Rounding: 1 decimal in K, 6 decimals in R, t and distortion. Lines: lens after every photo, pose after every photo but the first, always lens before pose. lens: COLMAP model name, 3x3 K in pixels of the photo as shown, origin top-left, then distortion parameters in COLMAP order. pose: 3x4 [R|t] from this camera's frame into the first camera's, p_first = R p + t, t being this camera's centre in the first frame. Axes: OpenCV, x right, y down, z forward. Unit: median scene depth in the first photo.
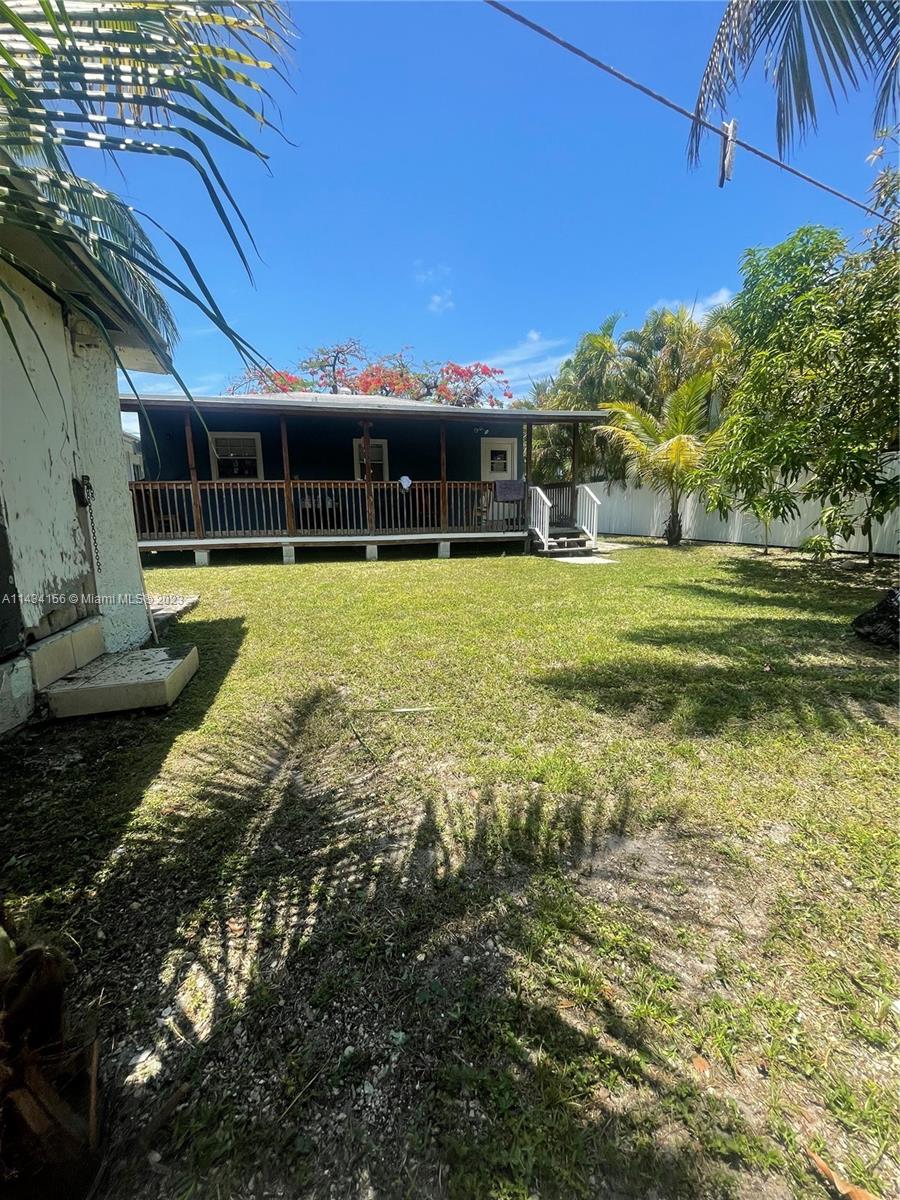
lens RADIAL K [[487.0, 0, 452.3], [0, 487.0, 597.4], [0, 0, 1]] dist [-0.000599, -0.000007]
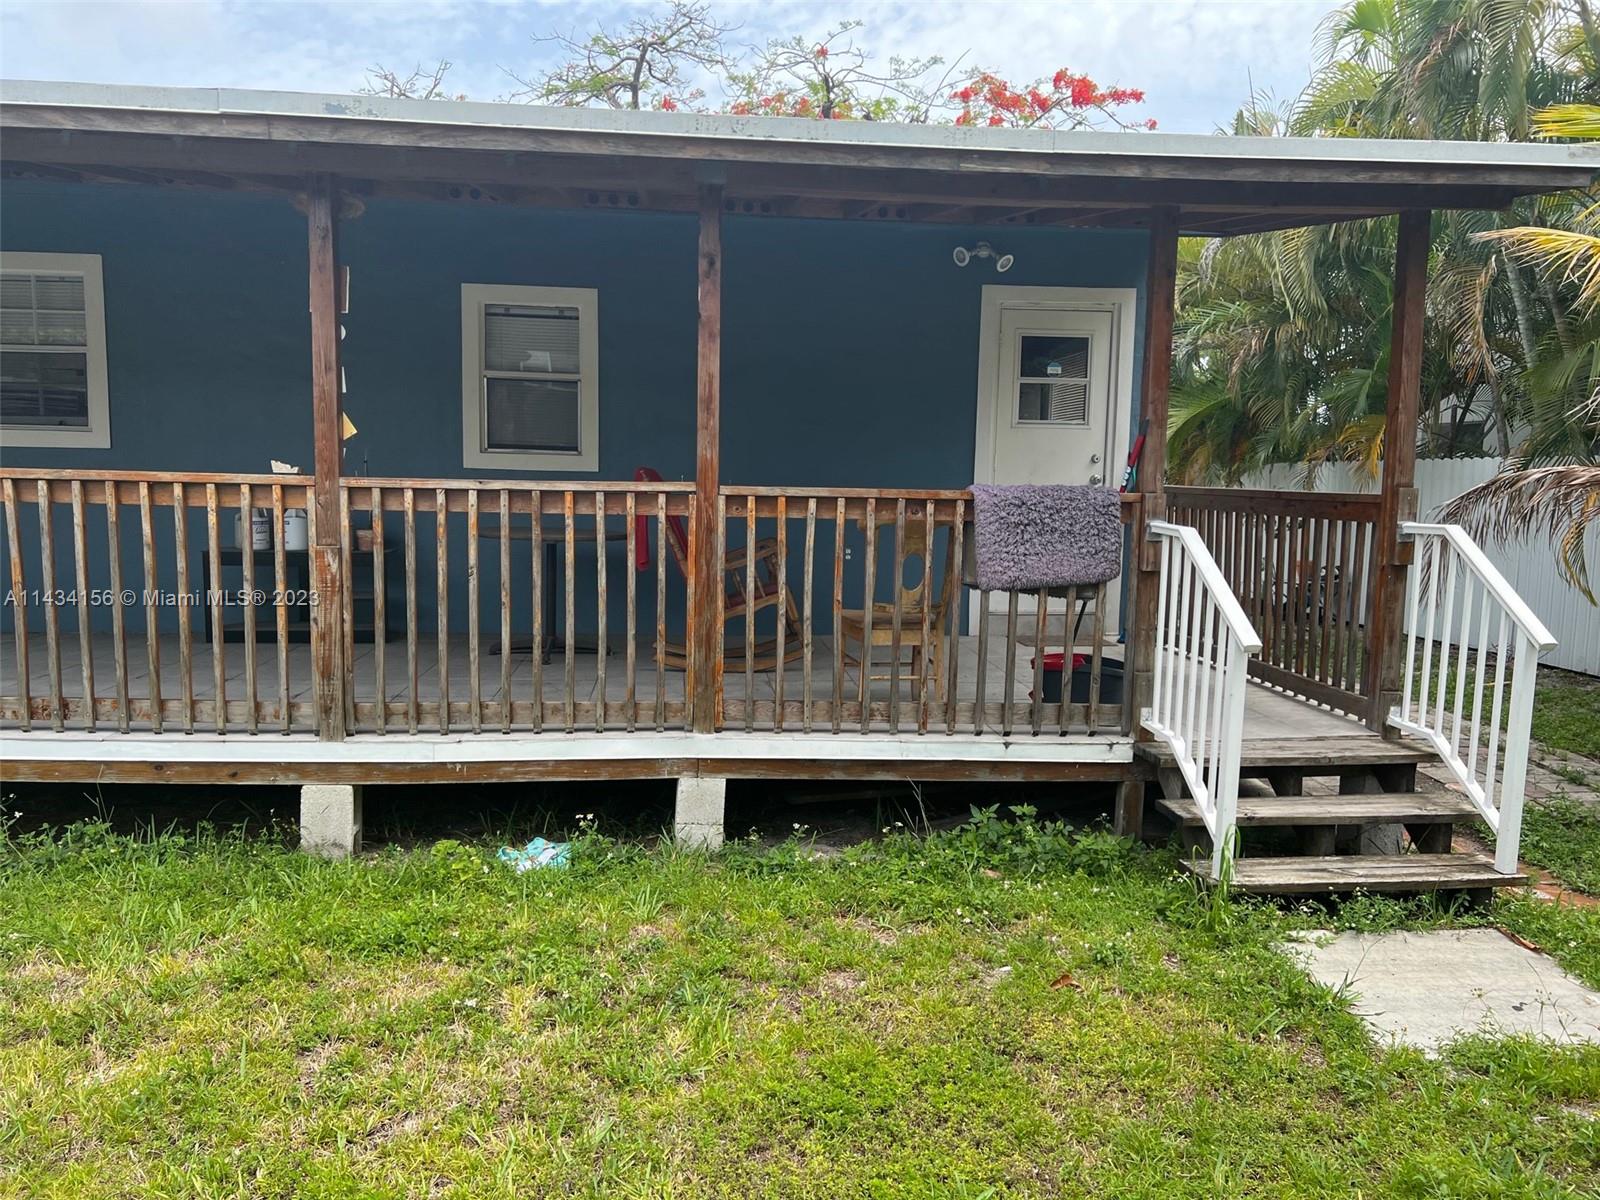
lens RADIAL K [[1211.4, 0, 799.0], [0, 1211.4, 605.6], [0, 0, 1]] dist [0.036050, -0.000779]
pose [[0.982912, 0.052655, -0.176382, 0.101899], [-0.065108, 0.995721, -0.065573, -0.143527], [0.172175, 0.075937, 0.982135, 0.468519]]
